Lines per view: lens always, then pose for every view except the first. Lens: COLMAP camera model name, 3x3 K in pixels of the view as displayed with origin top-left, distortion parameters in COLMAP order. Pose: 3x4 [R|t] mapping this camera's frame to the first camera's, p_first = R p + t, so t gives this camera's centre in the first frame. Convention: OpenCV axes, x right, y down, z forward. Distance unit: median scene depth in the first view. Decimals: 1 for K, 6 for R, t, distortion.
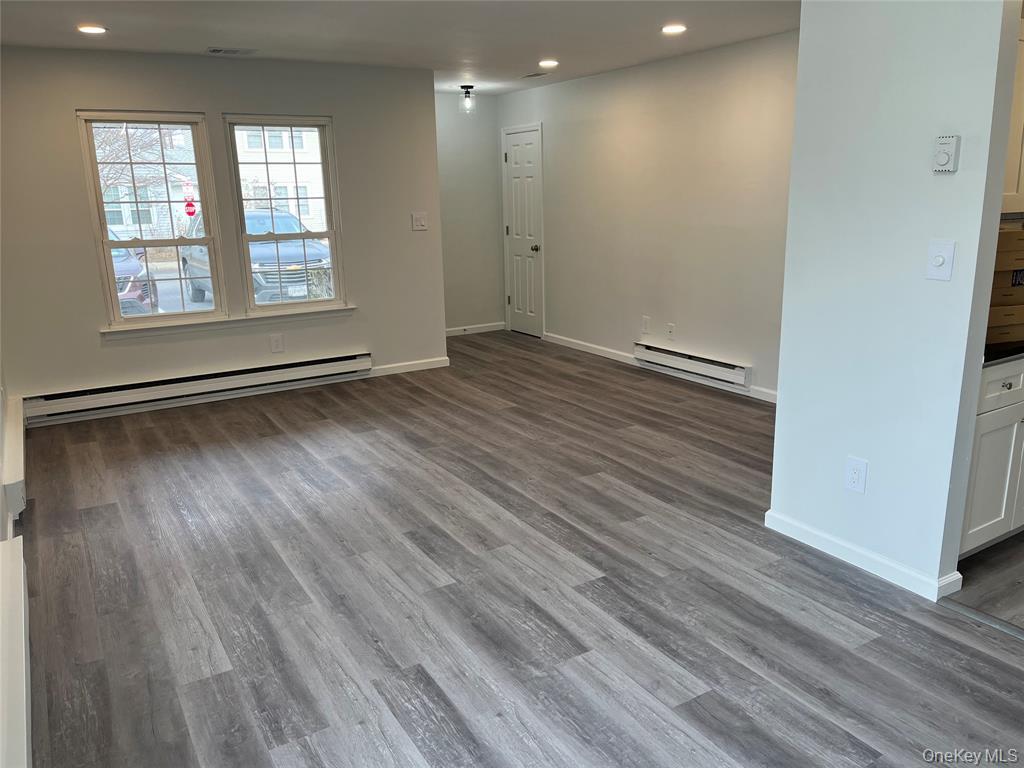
lens RADIAL K [[775.0, 0, 513.1], [0, 775.0, 388.5], [0, 0, 1]] dist [0.081058, -0.107167]
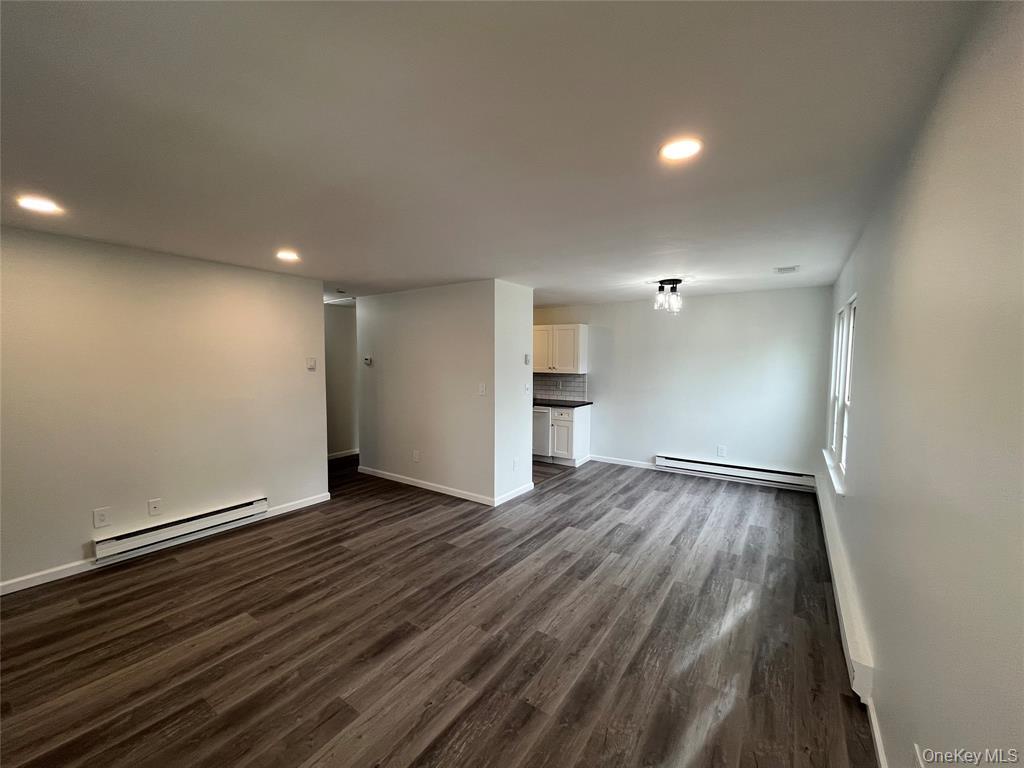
lens RADIAL K [[415.5, 0, 508.0], [0, 415.5, 390.1], [0, 0, 1]] dist [-0.002606, -0.000135]
pose [[-0.410779, -0.042542, 0.910742, -0.605364], [0.231501, 0.961307, 0.149320, -0.251163], [-0.881855, 0.272175, -0.385037, 0.997725]]
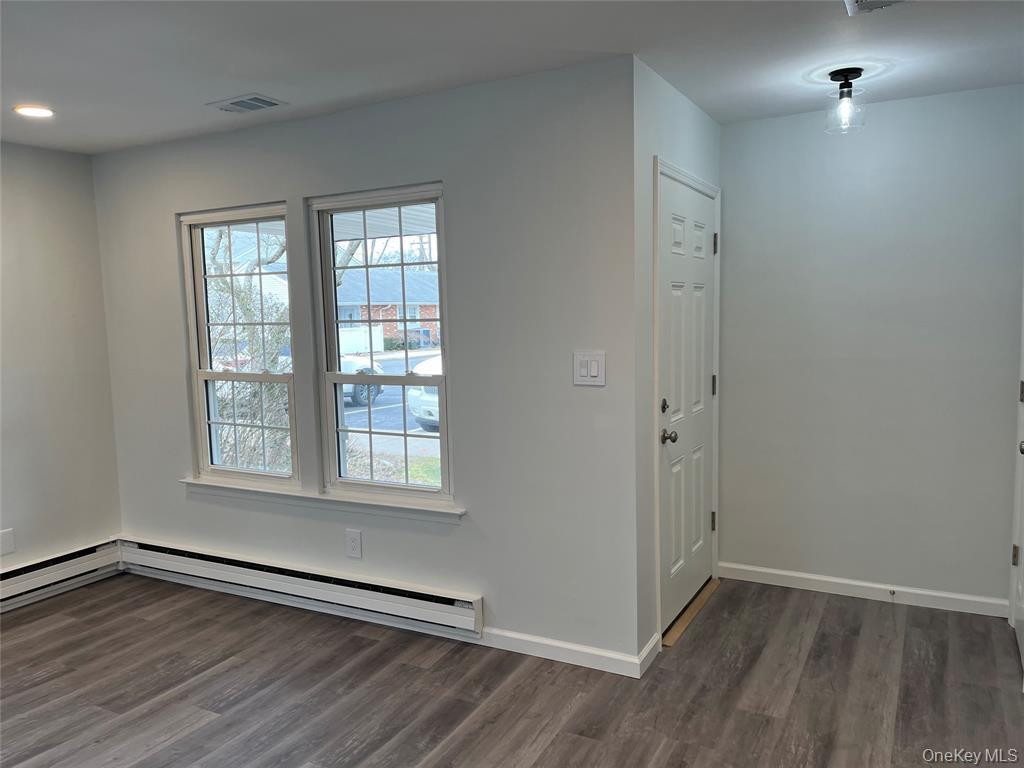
lens RADIAL K [[775.0, 0, 513.1], [0, 775.0, 388.5], [0, 0, 1]] dist [0.081058, -0.107167]
pose [[0.504795, 0.096073, -0.857877, 0.359149], [-0.199073, 0.979957, -0.007395, -0.248426], [0.839972, 0.174513, 0.513802, 0.940000]]
